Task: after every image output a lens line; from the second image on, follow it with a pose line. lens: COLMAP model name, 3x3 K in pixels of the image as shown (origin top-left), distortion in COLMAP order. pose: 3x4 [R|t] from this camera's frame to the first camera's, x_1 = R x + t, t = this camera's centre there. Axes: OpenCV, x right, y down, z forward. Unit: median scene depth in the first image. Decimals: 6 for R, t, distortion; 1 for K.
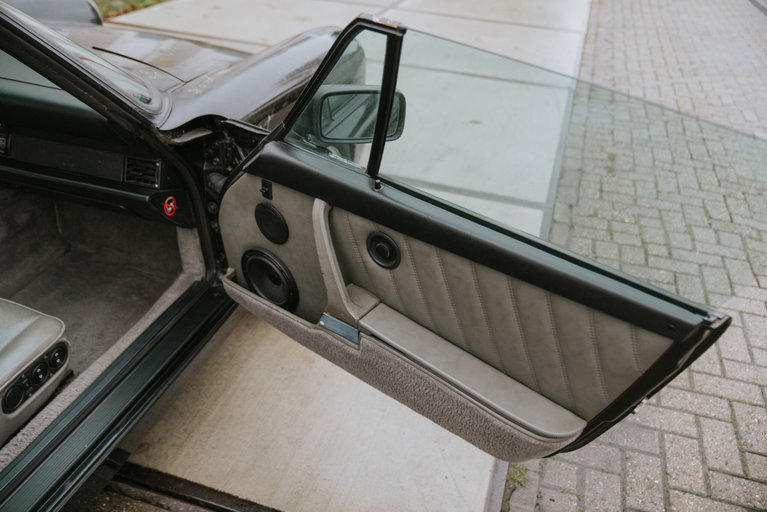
lens RADIAL K [[653.4, 0, 383.3], [0, 653.4, 256.3], [0, 0, 1]] dist [-0.012697, 0.009257]
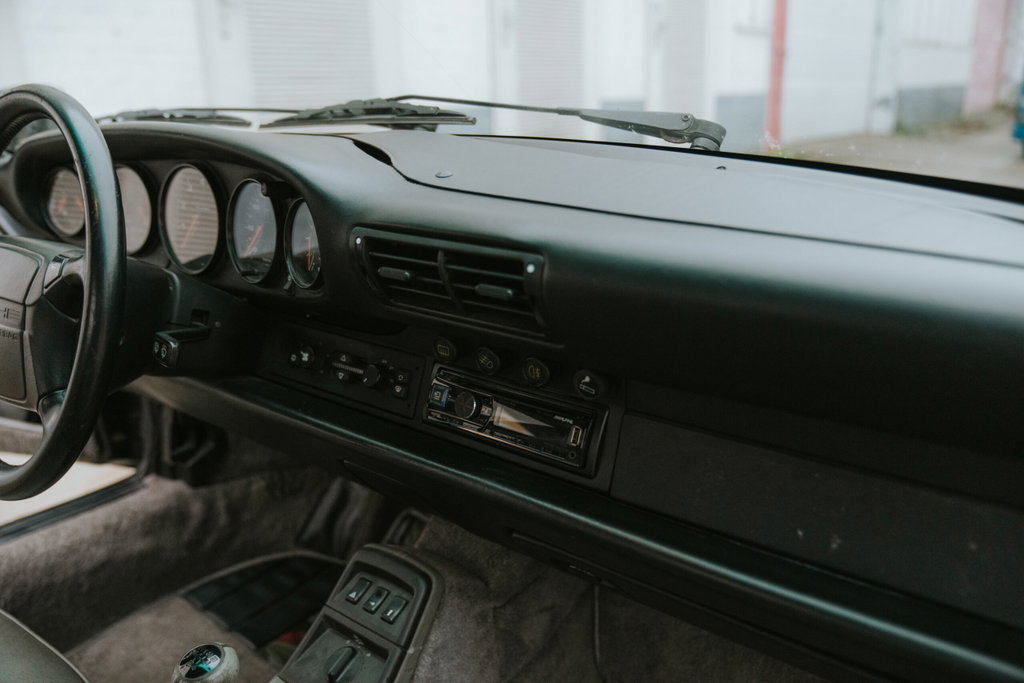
lens RADIAL K [[872.3, 0, 508.4], [0, 872.3, 338.9], [0, 0, 1]] dist [-0.012697, 0.009257]
pose [[0.929415, 0.036949, -0.367182, -0.478775], [-0.131371, 0.962923, -0.235630, -0.119977], [0.344862, 0.267235, 0.899809, 0.618945]]
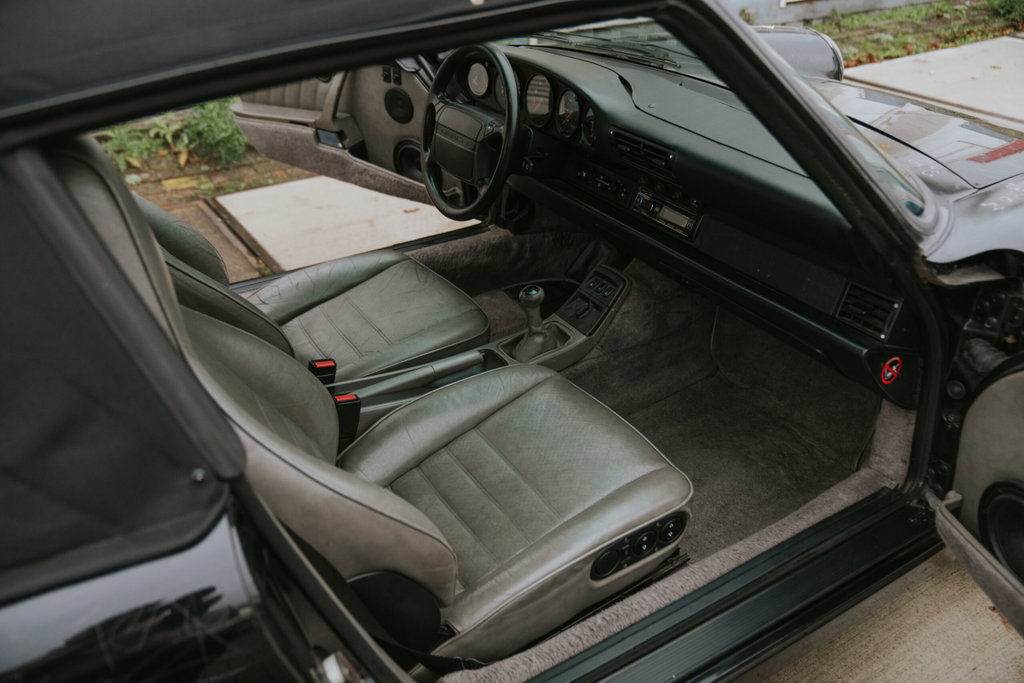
lens RADIAL K [[872.3, 0, 508.6], [0, 872.3, 341.8], [0, 0, 1]] dist [-0.012697, 0.009257]
pose [[0.762611, 0.272119, -0.586835, -0.119111], [-0.298372, 0.952914, 0.054128, -0.037901], [0.573933, 0.133817, 0.807895, 0.084855]]
